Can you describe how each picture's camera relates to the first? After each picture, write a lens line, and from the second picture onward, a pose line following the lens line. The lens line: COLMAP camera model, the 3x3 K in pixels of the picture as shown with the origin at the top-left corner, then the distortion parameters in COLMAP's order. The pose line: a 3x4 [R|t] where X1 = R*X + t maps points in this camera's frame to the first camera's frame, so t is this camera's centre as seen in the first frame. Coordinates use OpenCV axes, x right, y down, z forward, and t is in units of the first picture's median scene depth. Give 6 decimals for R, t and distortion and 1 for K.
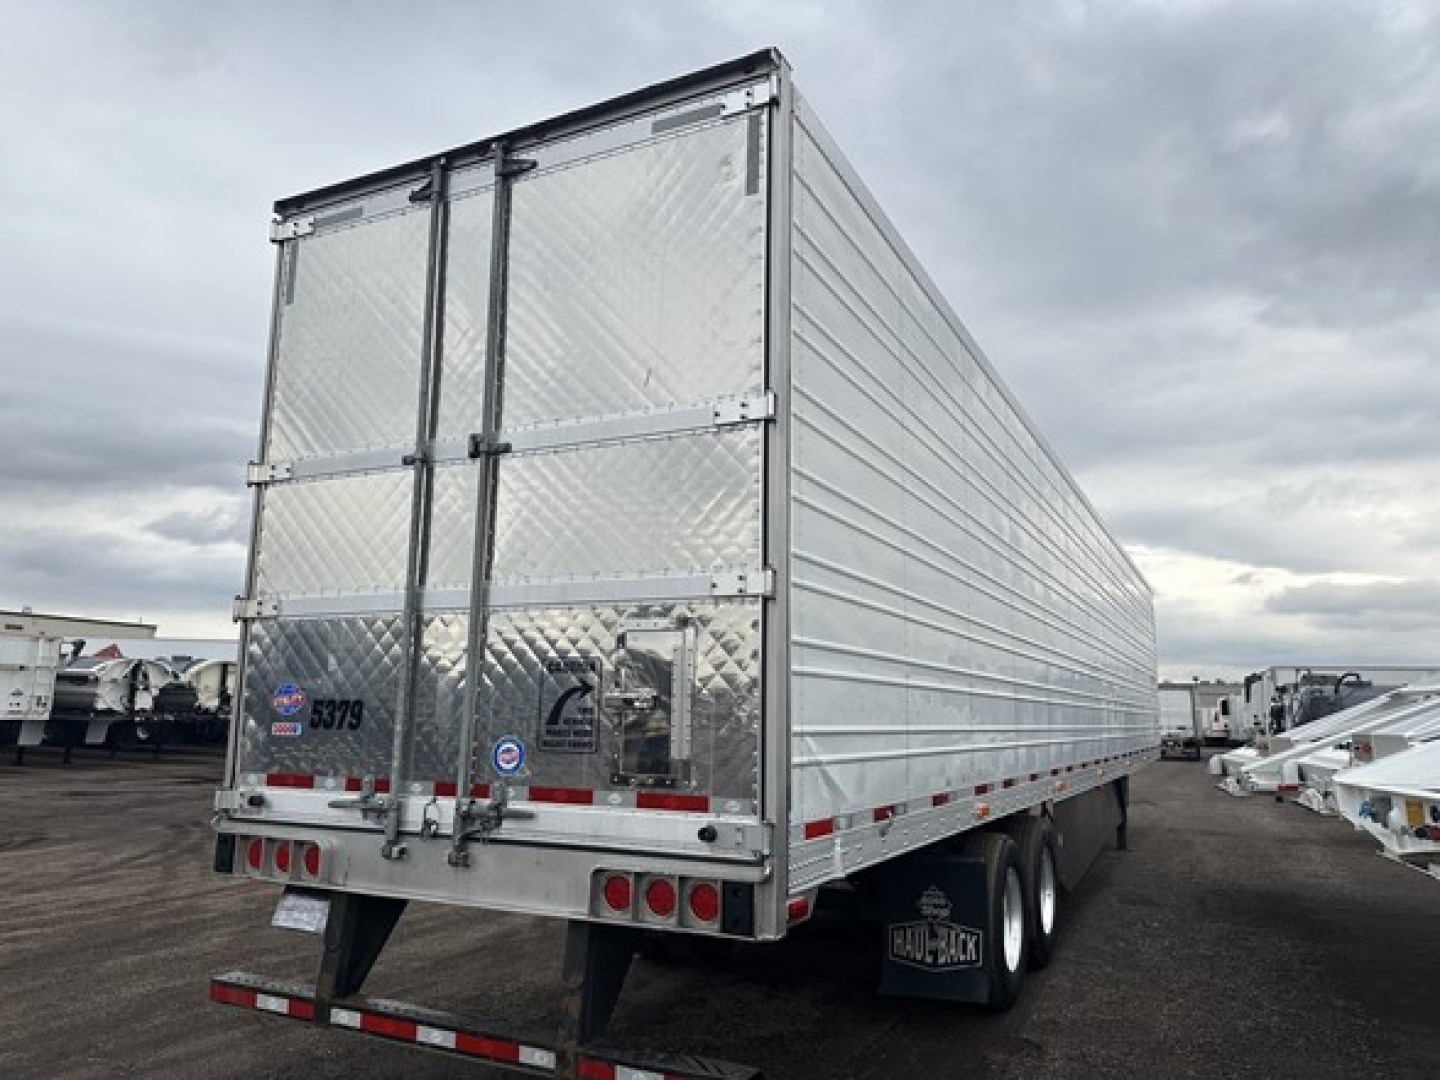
lens RADIAL K [[995.6, 0, 720.0], [0, 995.6, 540.0], [0, 0, 1]] dist [0.040595, 0.000593]
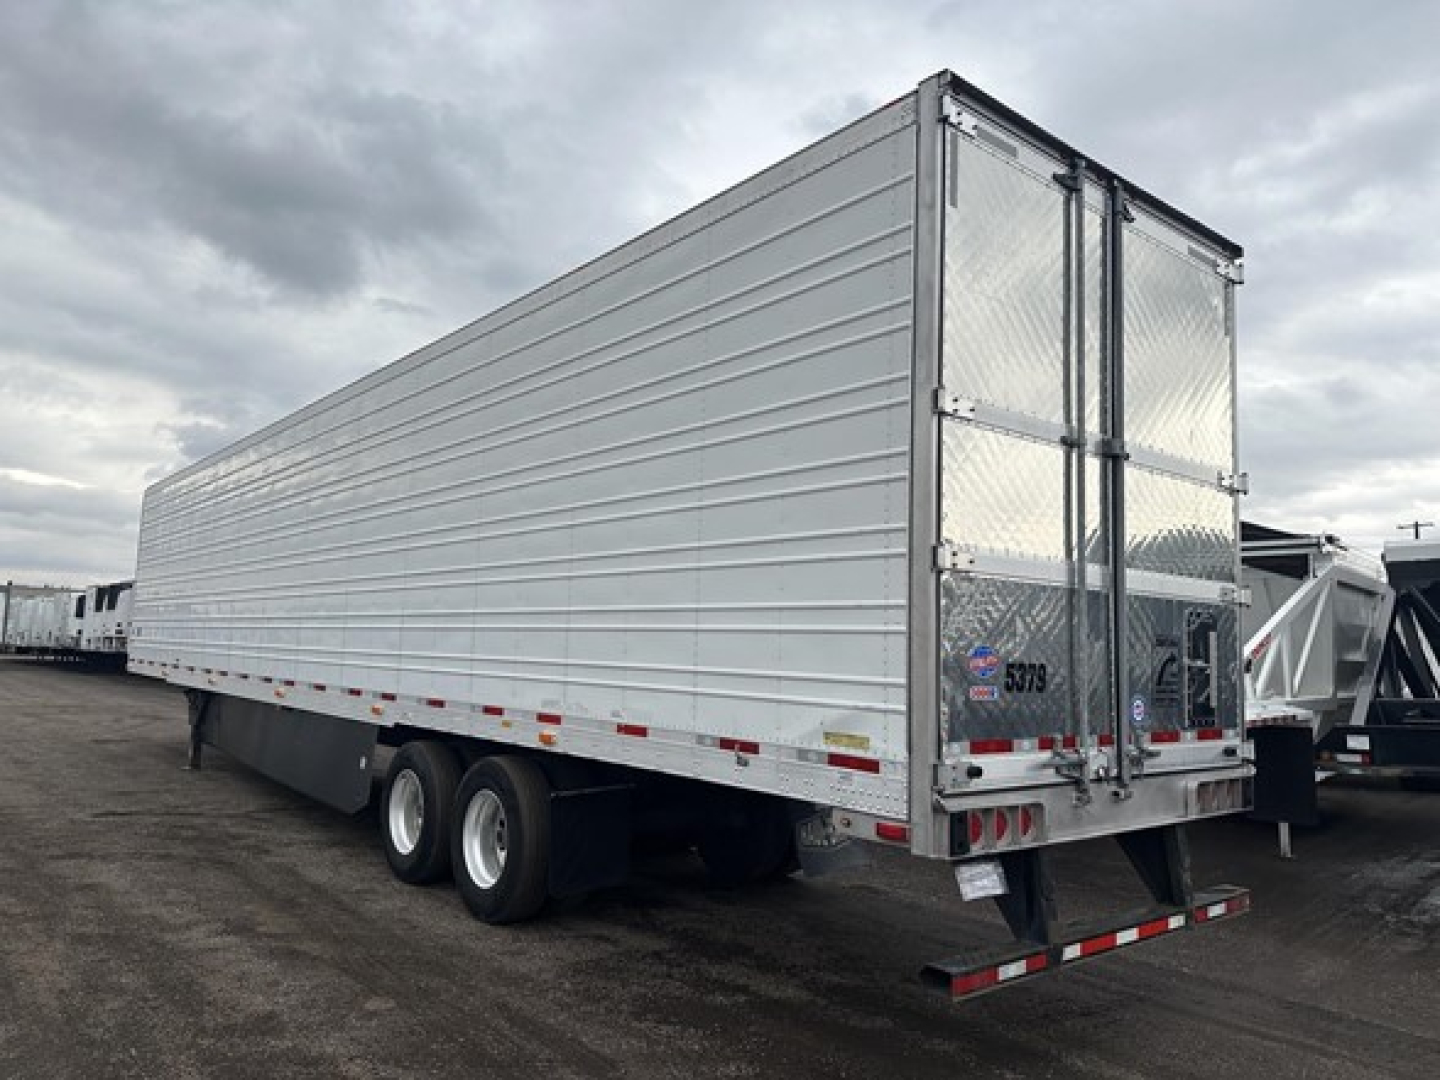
lens RADIAL K [[991.7, 0, 720.0], [0, 991.7, 540.0], [0, 0, 1]] dist [0.078141, -0.000852]
pose [[0.391188, 0.095508, 0.915341, -1.424955], [-0.183179, 0.982780, -0.024260, 0.117220], [-0.901897, -0.158181, 0.401947, 0.885080]]
